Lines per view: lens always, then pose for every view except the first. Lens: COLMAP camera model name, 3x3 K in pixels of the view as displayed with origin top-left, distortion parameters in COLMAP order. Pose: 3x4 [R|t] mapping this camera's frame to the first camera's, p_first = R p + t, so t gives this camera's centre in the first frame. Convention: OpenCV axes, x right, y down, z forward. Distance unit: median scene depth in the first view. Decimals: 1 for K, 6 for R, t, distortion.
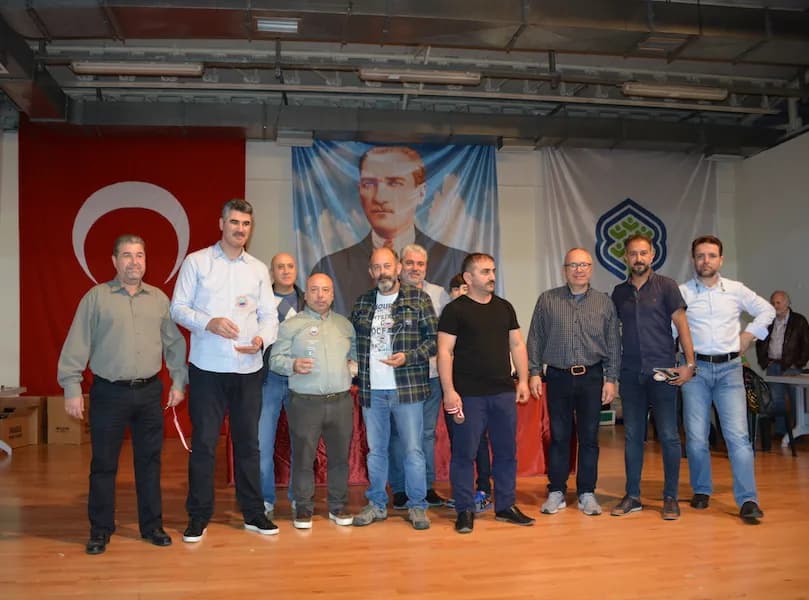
lens RADIAL K [[815.9, 0, 372.0], [0, 815.9, 310.0], [0, 0, 1]] dist [-0.133540, 0.107398]
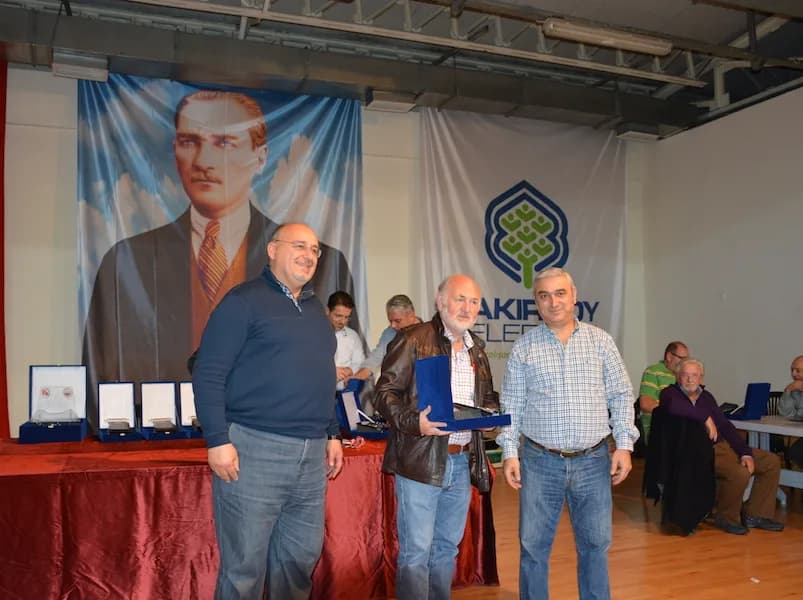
lens RADIAL K [[777.0, 0, 371.3], [0, 777.0, 302.4], [0, 0, 1]] dist [-0.116442, 0.098595]
pose [[0.976056, 0.021270, 0.216475, 0.010202], [-0.023144, 0.999713, 0.006124, -0.020981], [-0.216283, -0.010988, 0.976269, 0.305536]]
